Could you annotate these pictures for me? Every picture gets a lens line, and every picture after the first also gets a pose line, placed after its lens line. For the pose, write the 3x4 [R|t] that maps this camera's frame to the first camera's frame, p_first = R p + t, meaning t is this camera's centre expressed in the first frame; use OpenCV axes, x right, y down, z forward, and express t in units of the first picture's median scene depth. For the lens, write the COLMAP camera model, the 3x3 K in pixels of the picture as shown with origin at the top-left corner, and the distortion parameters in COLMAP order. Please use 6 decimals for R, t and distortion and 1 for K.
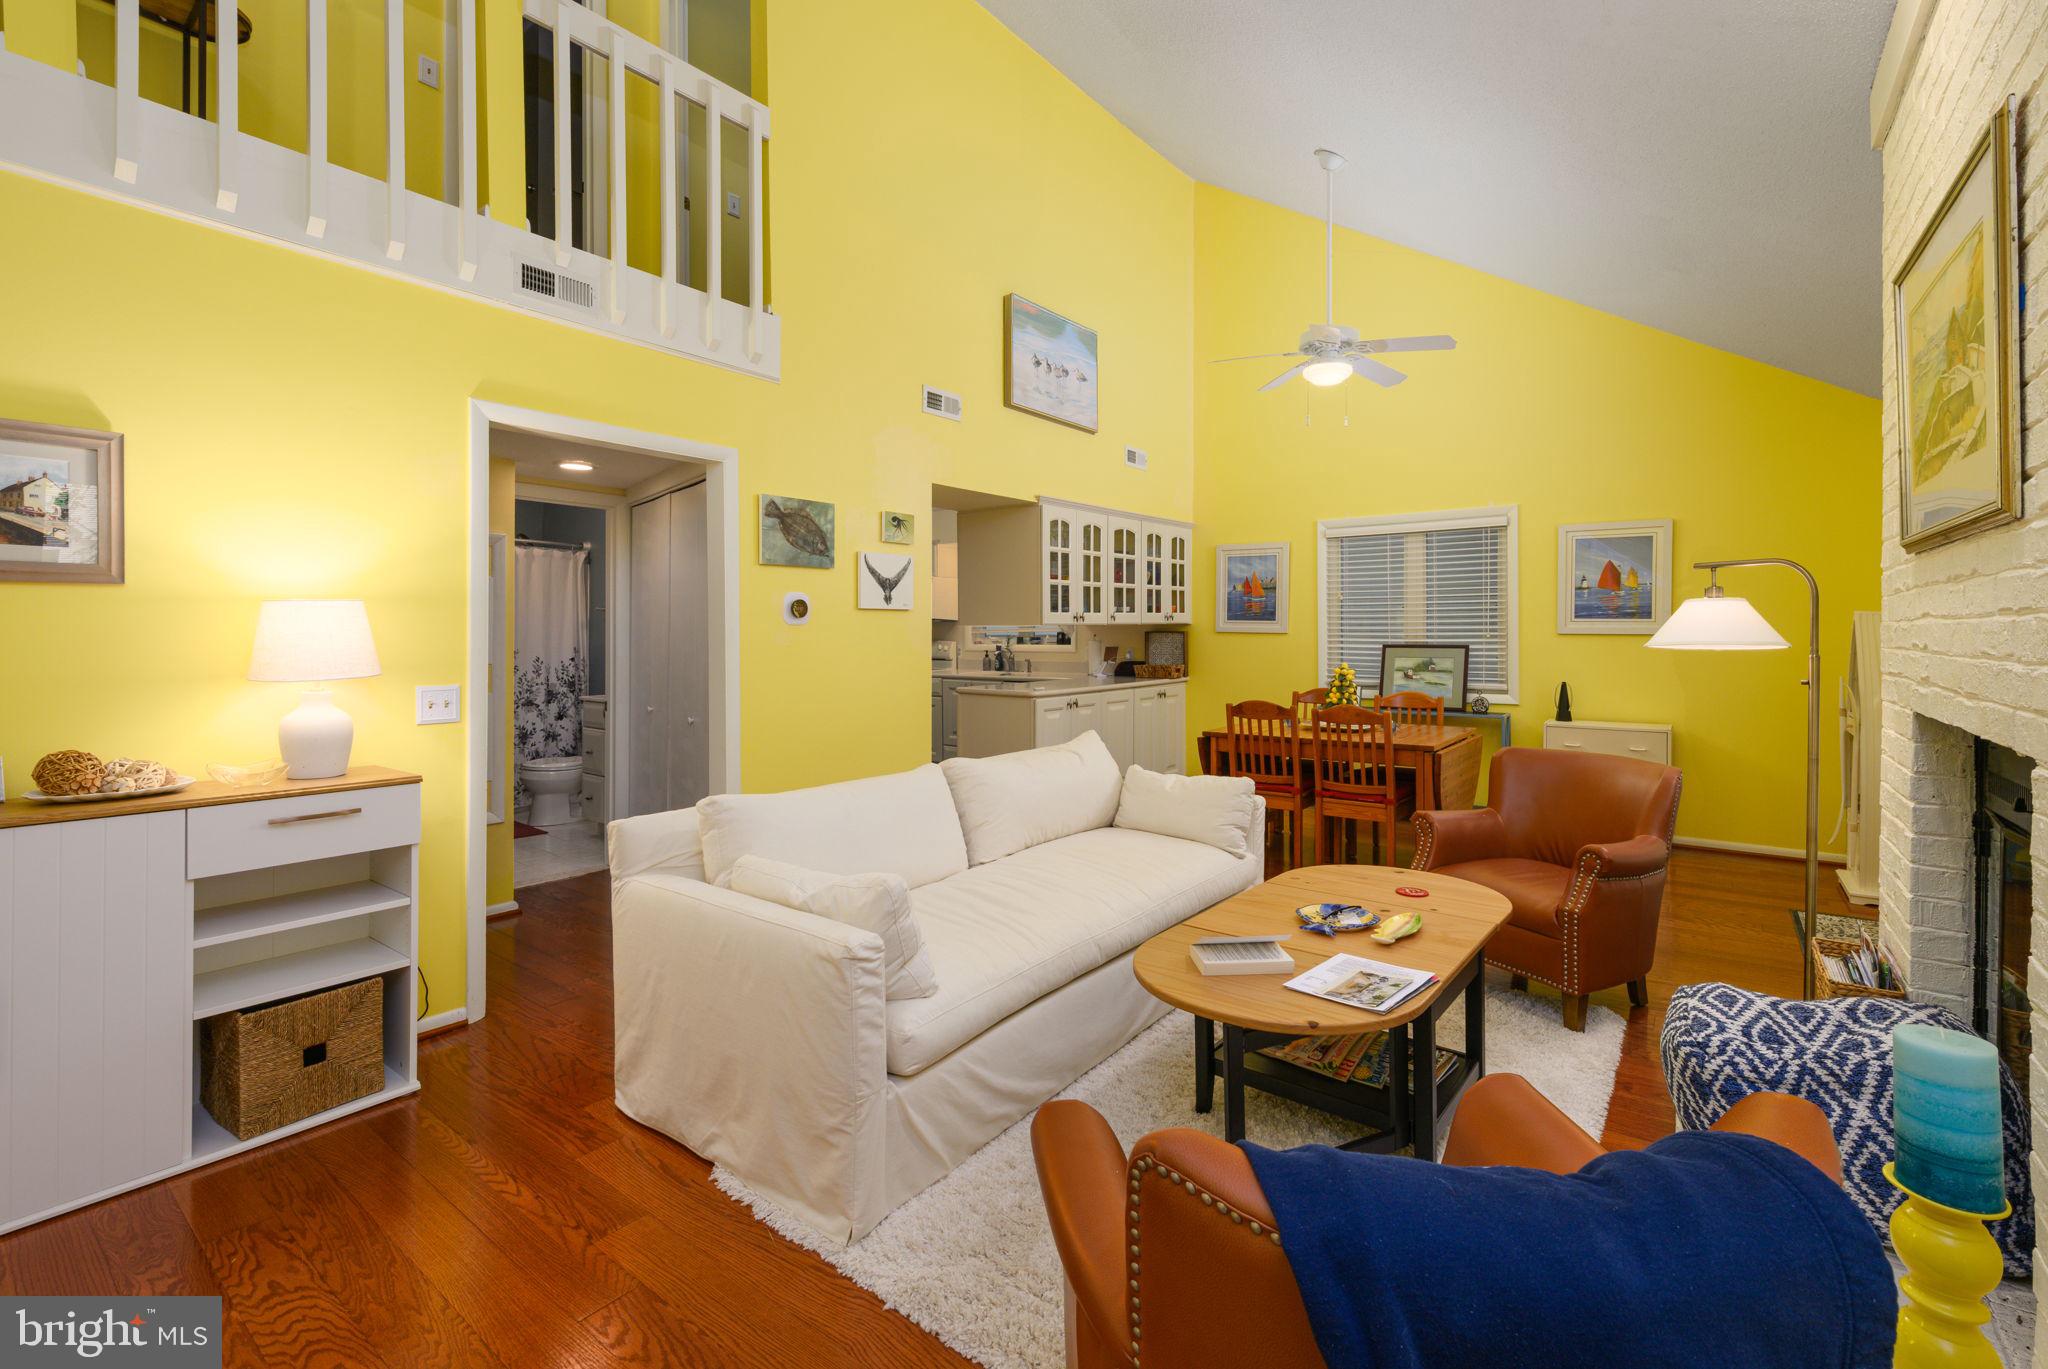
lens RADIAL K [[840.9, 0, 1032.7], [0, 840.9, 653.2], [0, 0, 1]] dist [-0.001774, -0.000819]
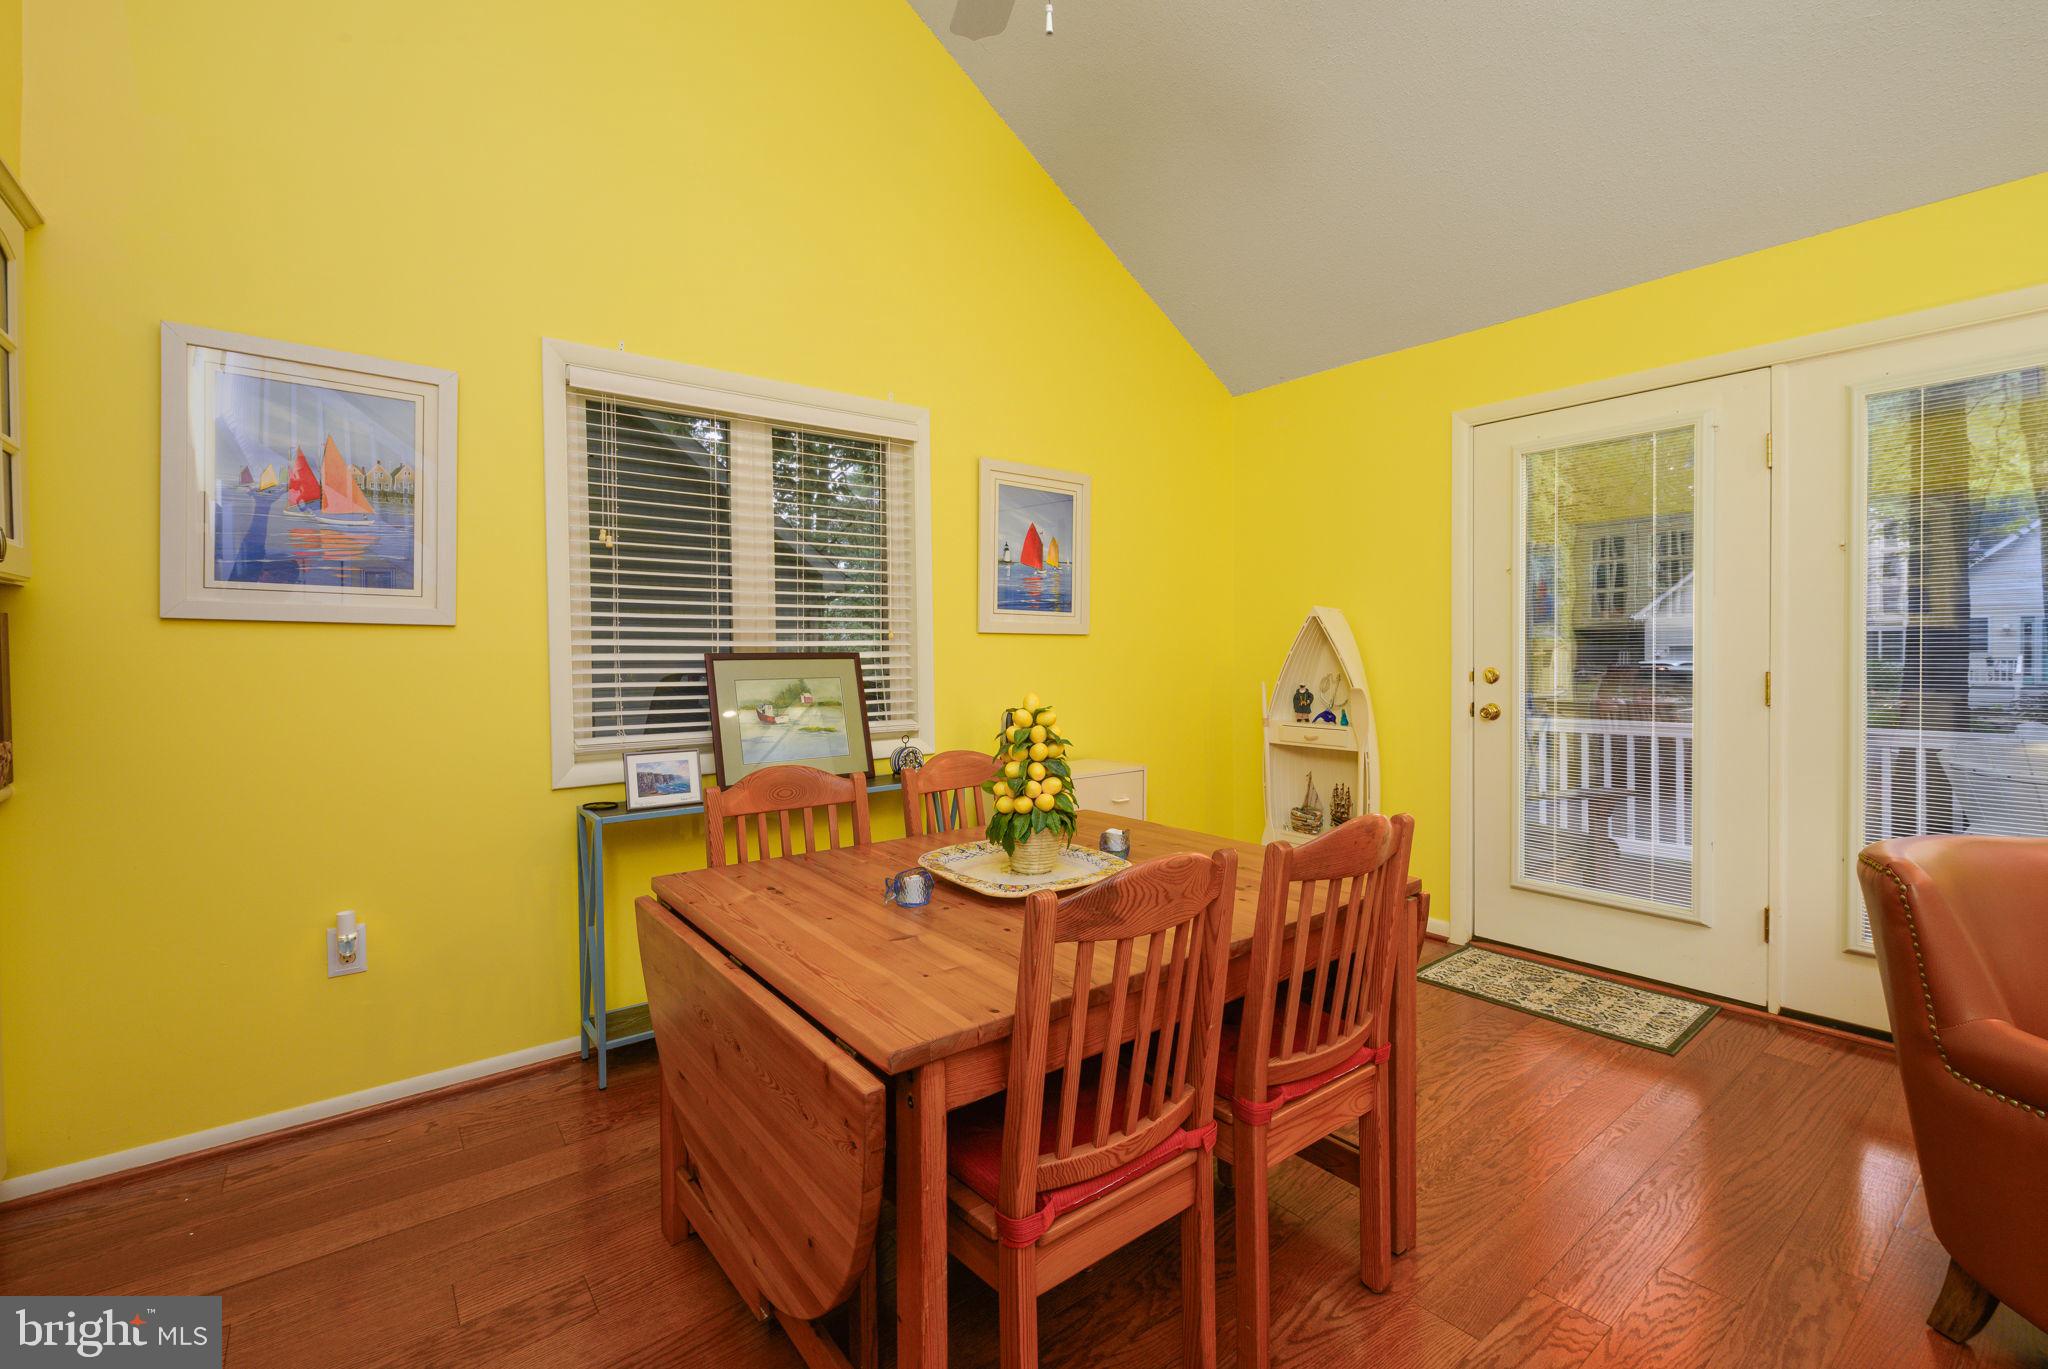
lens RADIAL K [[917.0, 0, 1019.2], [0, 917.0, 653.7], [0, 0, 1]] dist [0.003209, 0.000238]
pose [[0.249923, -0.006240, 0.968246, -0.021834], [0.023749, 0.999718, 0.000312, -0.006386], [-0.967974, 0.022917, 0.250001, 0.751508]]
